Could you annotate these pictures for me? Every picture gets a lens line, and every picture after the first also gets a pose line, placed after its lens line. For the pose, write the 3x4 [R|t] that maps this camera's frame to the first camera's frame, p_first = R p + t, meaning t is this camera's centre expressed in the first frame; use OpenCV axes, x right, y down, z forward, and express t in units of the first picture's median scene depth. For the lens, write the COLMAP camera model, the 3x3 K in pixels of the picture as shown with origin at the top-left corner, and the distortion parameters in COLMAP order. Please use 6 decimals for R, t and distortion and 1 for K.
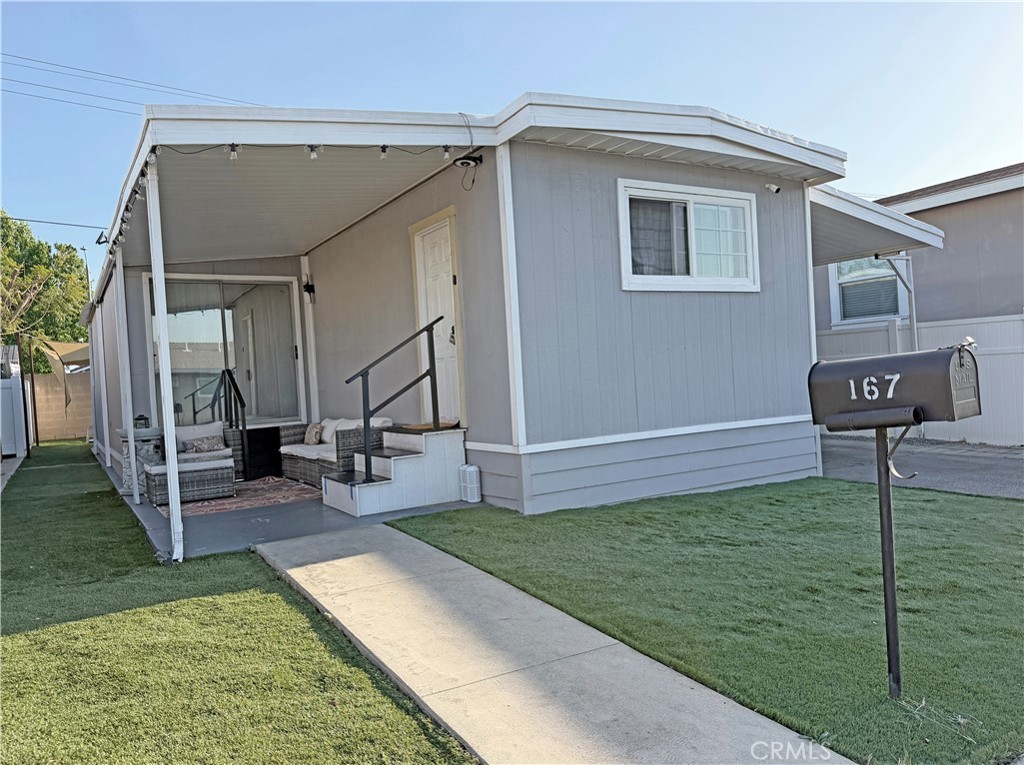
lens RADIAL K [[749.1, 0, 523.1], [0, 749.1, 378.0], [0, 0, 1]] dist [0.058747, -0.077340]
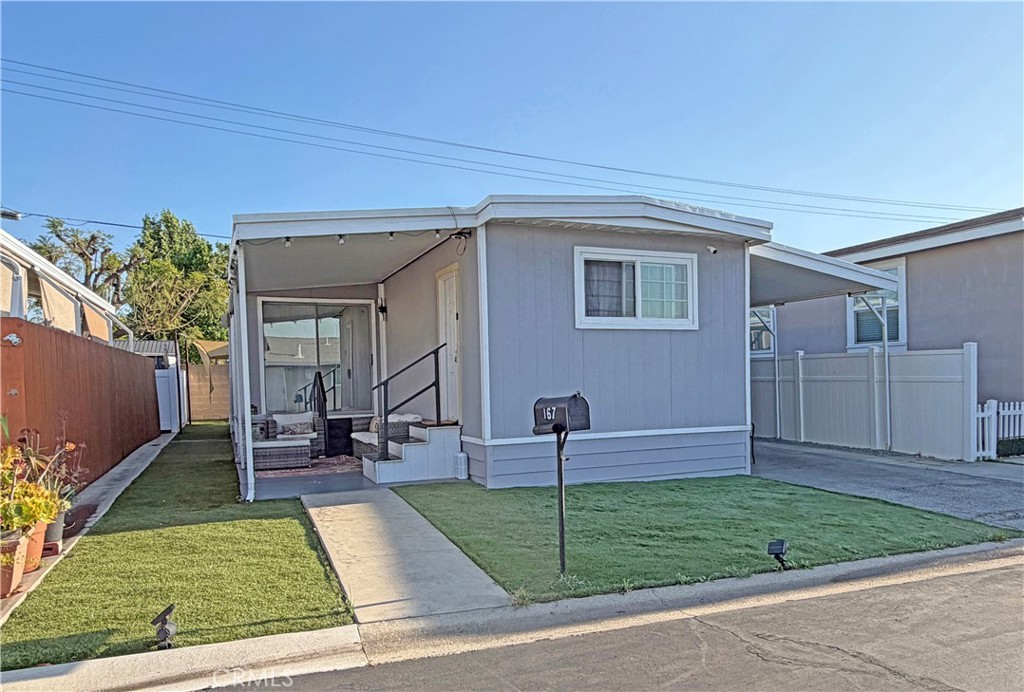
lens RADIAL K [[757.3, 0, 572.0], [0, 757.3, 396.2], [0, 0, 1]] dist [-0.007816, 0.017252]
pose [[0.992555, 0.039243, -0.115305, 0.255819], [-0.036107, 0.998922, 0.029166, -0.030922], [0.116325, -0.024786, 0.992902, -0.320345]]
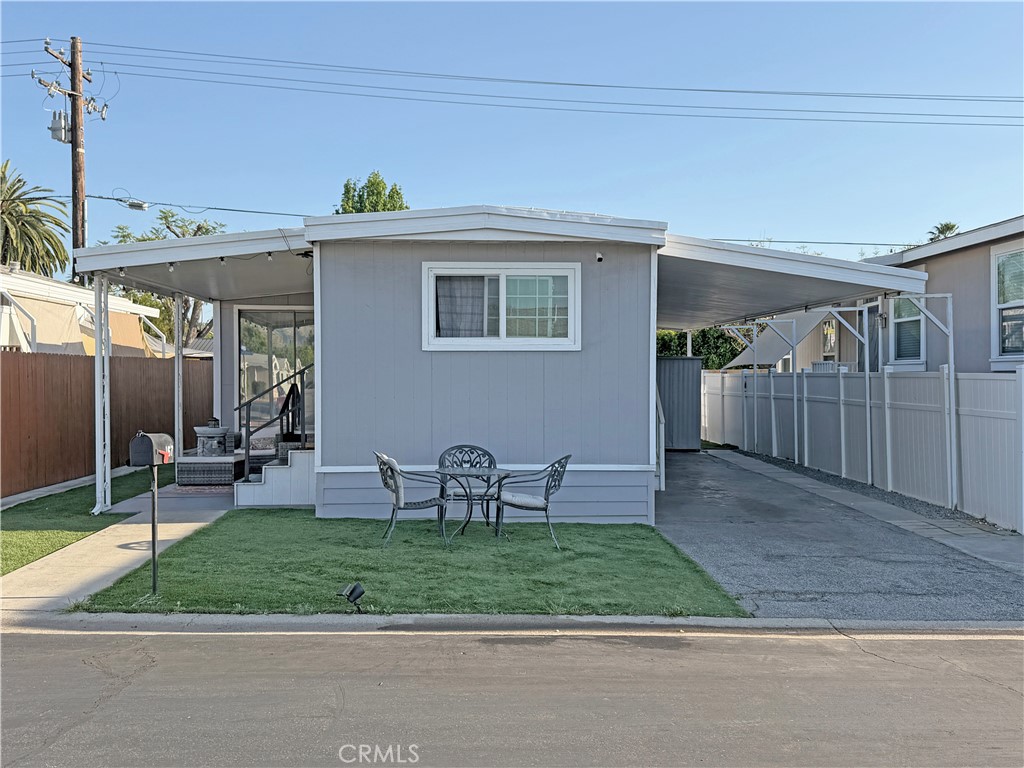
lens RADIAL K [[1039.4, 0, 514.5], [0, 1039.4, 380.9], [0, 0, 1]] dist [0.119232, 0.000000]
pose [[0.869237, 0.057472, -0.491043, 0.994102], [-0.048469, 0.998342, 0.031048, -0.113663], [0.492013, -0.003188, 0.870582, -0.387803]]
